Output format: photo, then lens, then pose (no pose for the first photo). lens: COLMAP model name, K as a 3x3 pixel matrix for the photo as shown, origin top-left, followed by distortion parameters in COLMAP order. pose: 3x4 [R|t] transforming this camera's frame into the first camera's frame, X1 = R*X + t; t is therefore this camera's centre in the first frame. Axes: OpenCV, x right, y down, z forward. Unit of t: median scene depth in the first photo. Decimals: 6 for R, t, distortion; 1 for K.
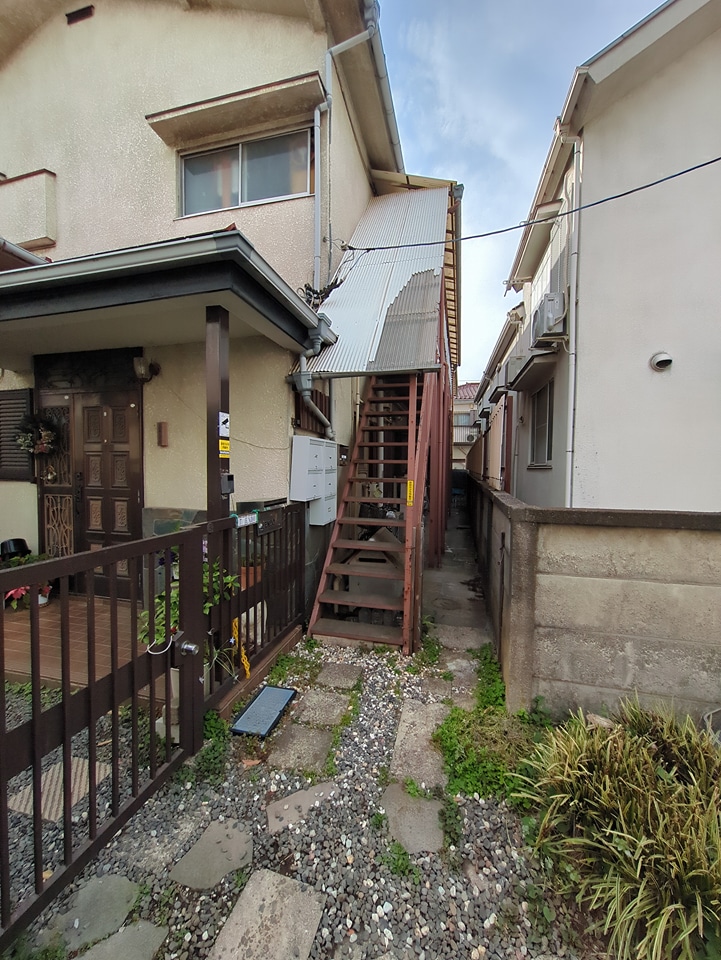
lens RADIAL K [[374.9, 0, 360.5], [0, 374.9, 480.0], [0, 0, 1]] dist [0.002306, 0.000161]
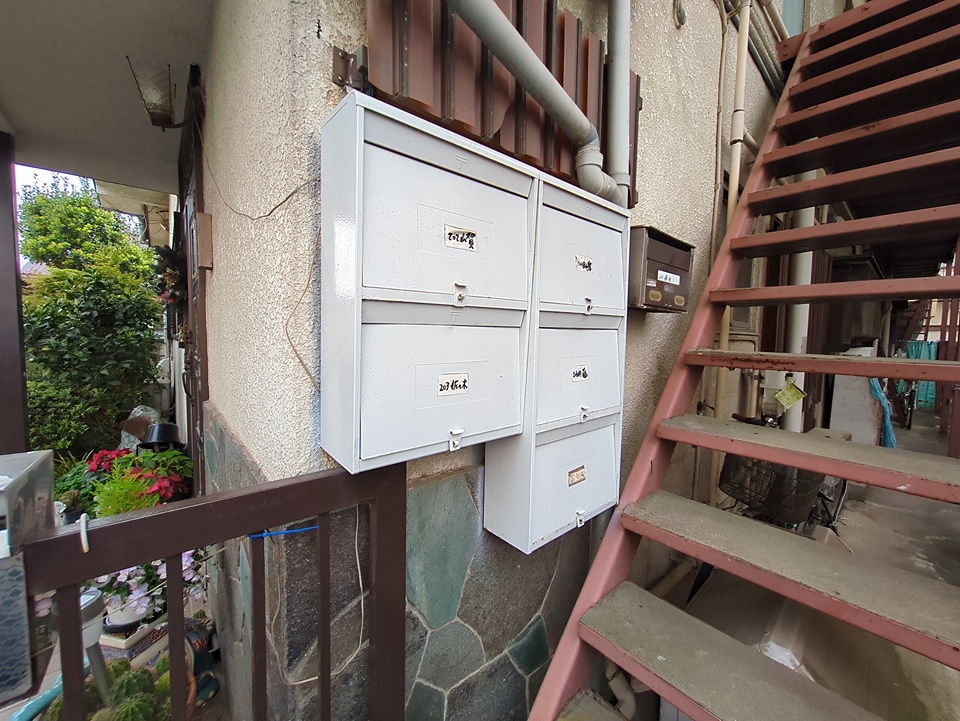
lens RADIAL K [[374.9, 0, 480.0], [0, 374.9, 360.5], [0, 0, 1]] dist [0.002306, 0.000161]
pose [[0.826245, 0.039909, -0.561895, -0.000518], [-0.025960, 0.999125, 0.032790, -0.004767], [0.562712, -0.012506, 0.826558, 0.698171]]
